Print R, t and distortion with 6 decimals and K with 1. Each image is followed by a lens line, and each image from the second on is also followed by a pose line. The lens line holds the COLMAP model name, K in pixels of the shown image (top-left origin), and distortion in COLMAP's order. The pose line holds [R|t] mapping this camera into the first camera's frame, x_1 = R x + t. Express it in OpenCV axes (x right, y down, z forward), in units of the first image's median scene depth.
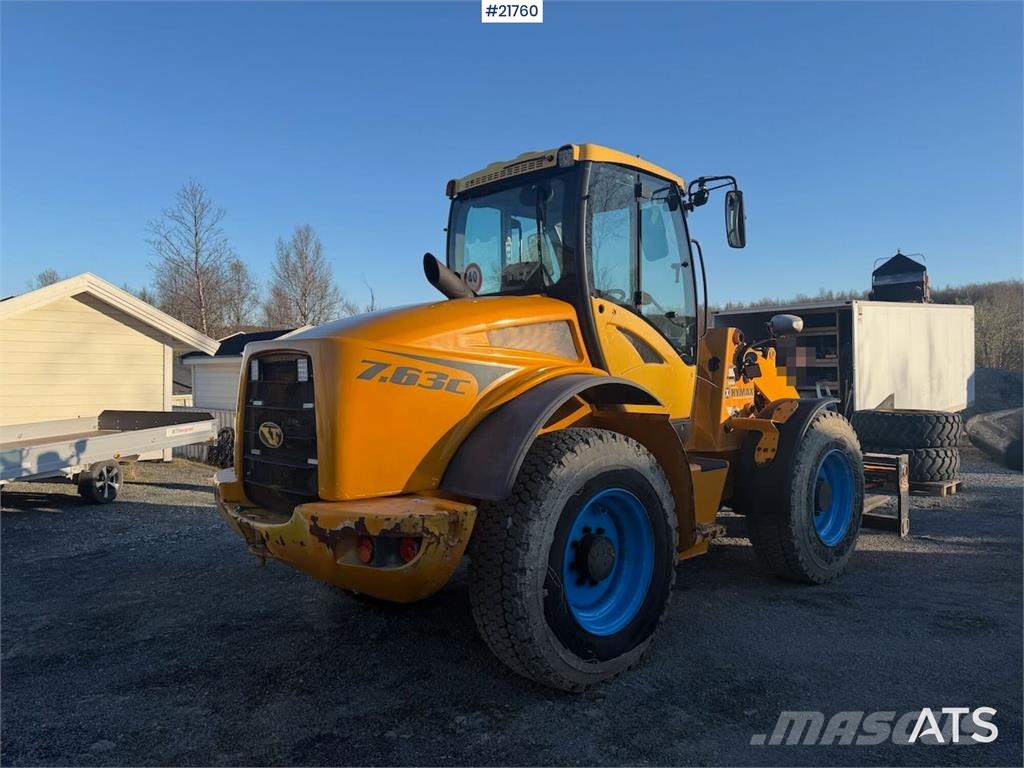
lens RADIAL K [[711.6, 0, 518.4], [0, 711.6, 384.7], [0, 0, 1]] dist [0.058233, -0.062404]
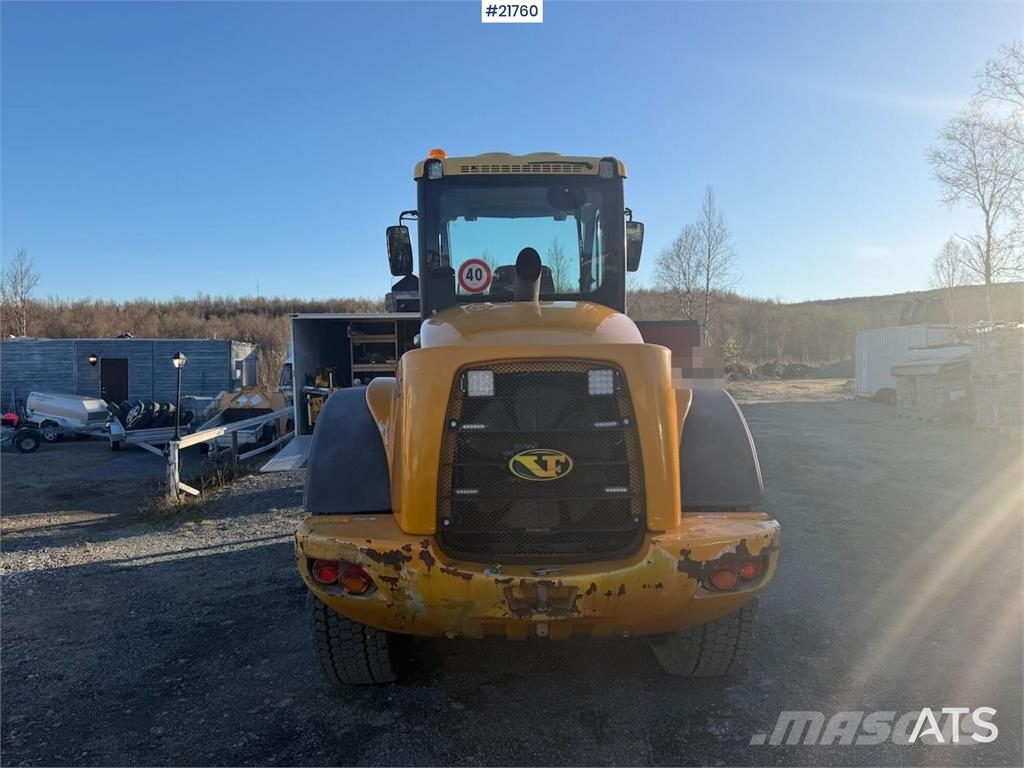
lens RADIAL K [[711.6, 0, 517.1], [0, 711.6, 382.3], [0, 0, 1]] dist [0.058233, -0.062404]
pose [[0.699147, -0.014713, 0.714827, -0.932064], [0.020391, 0.999792, 0.000635, -0.021796], [-0.714688, 0.014132, 0.699301, 0.475243]]
